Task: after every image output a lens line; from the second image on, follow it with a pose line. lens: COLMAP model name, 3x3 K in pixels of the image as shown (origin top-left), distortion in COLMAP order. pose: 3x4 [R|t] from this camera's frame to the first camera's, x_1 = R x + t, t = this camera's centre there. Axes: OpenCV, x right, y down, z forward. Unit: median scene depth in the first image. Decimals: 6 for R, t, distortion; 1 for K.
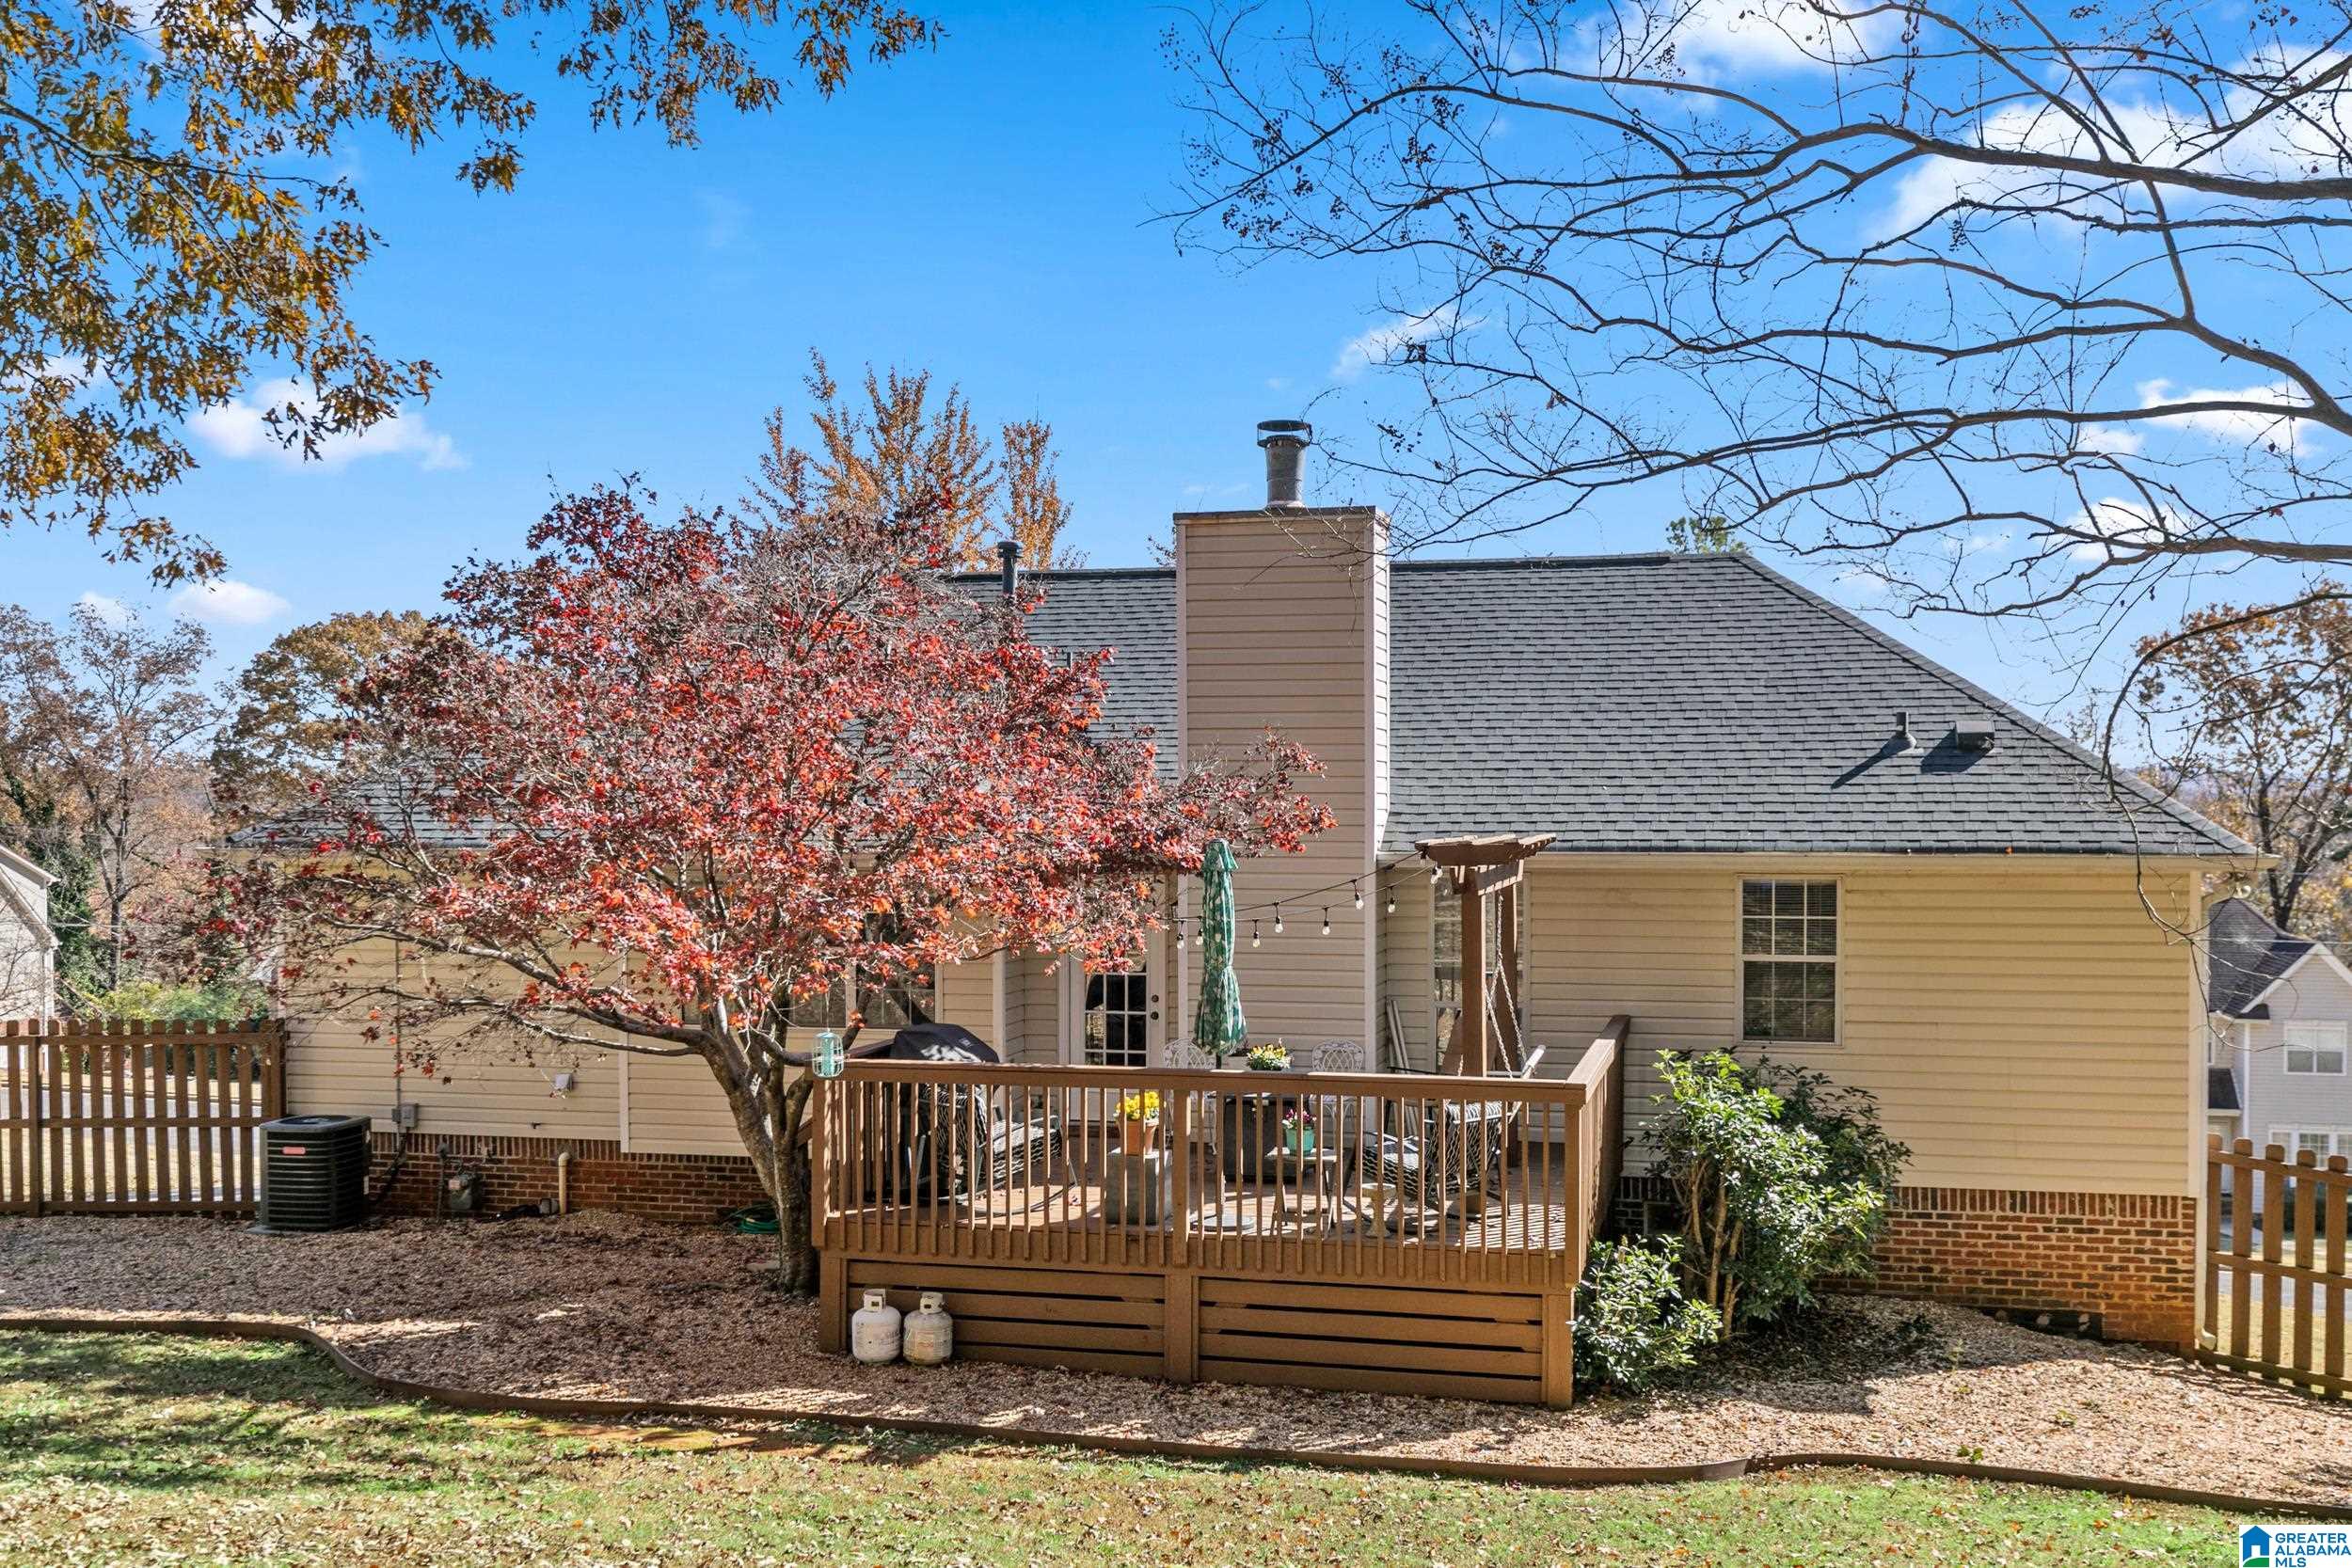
lens RADIAL K [[2379.2, 0, 1176.6], [0, 2379.2, 787.8], [0, 0, 1]] dist [0.004704, 0.000000]
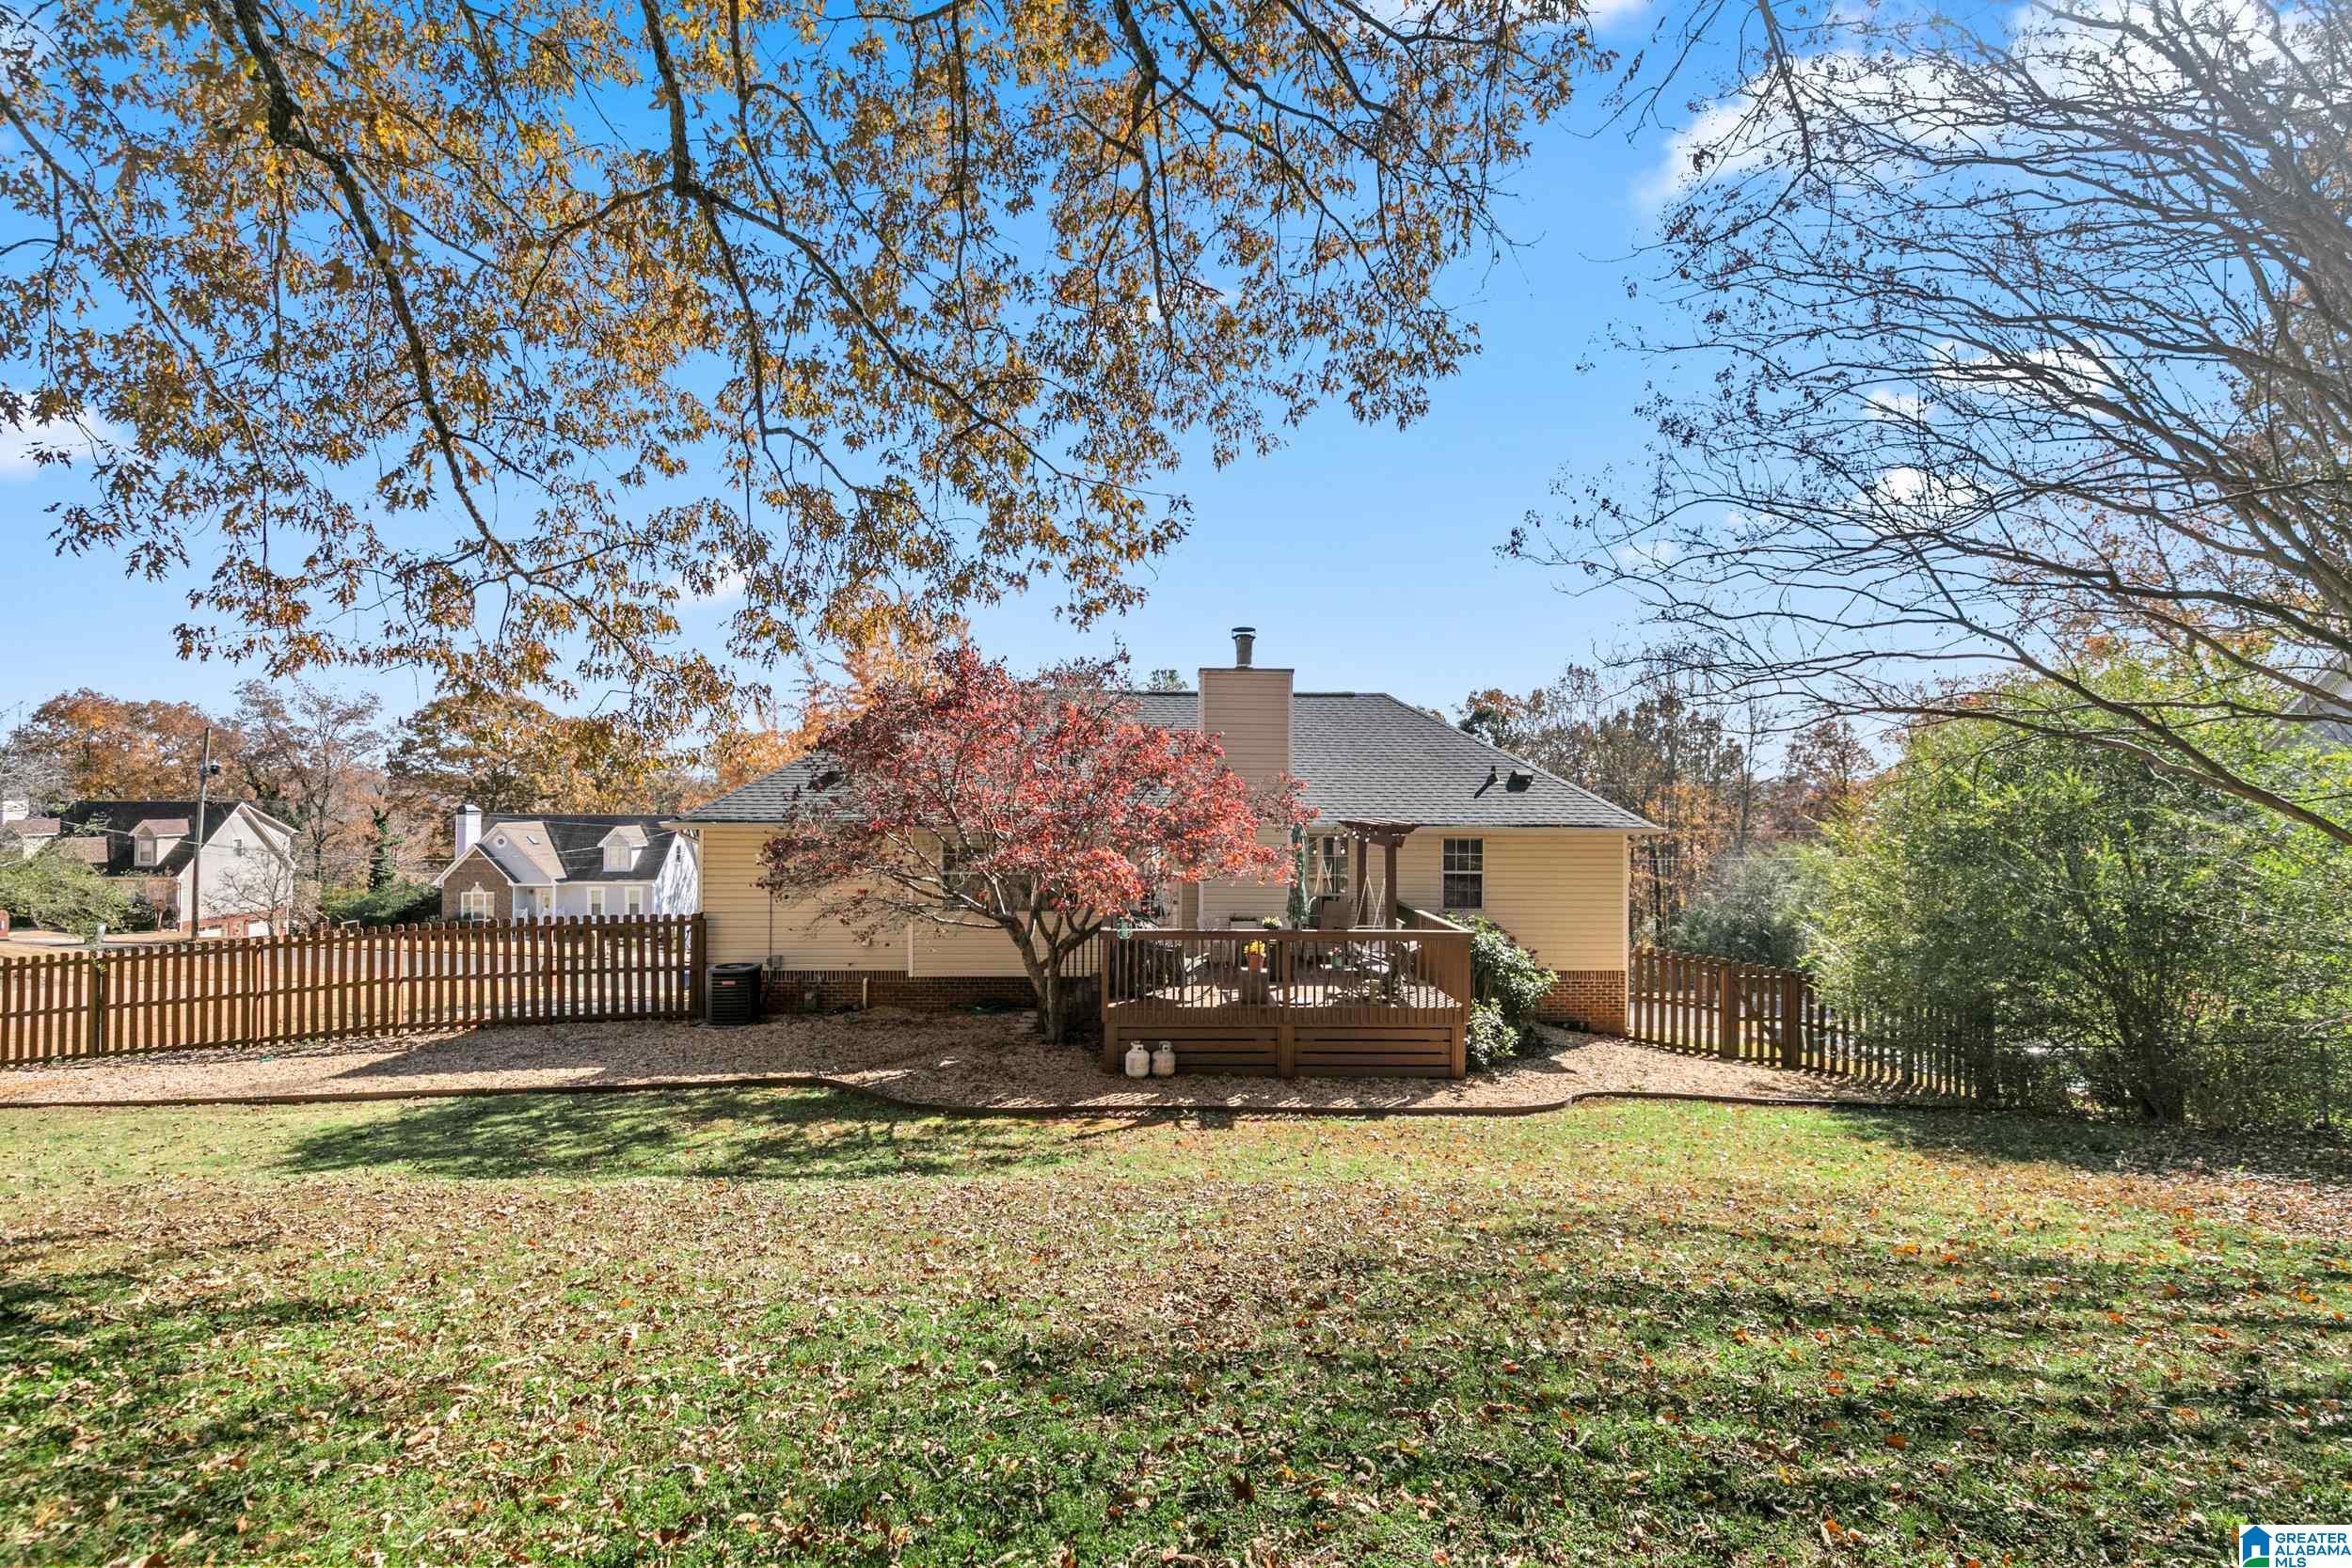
lens RADIAL K [[1070.7, 0, 1175.0], [0, 1070.7, 773.2], [0, 0, 1]] dist [0.013870, 0.000115]
pose [[0.962388, 0.009824, 0.271501, -0.356908], [-0.007073, 0.999913, -0.011109, -0.012867], [-0.271587, 0.008771, 0.962374, 0.093667]]
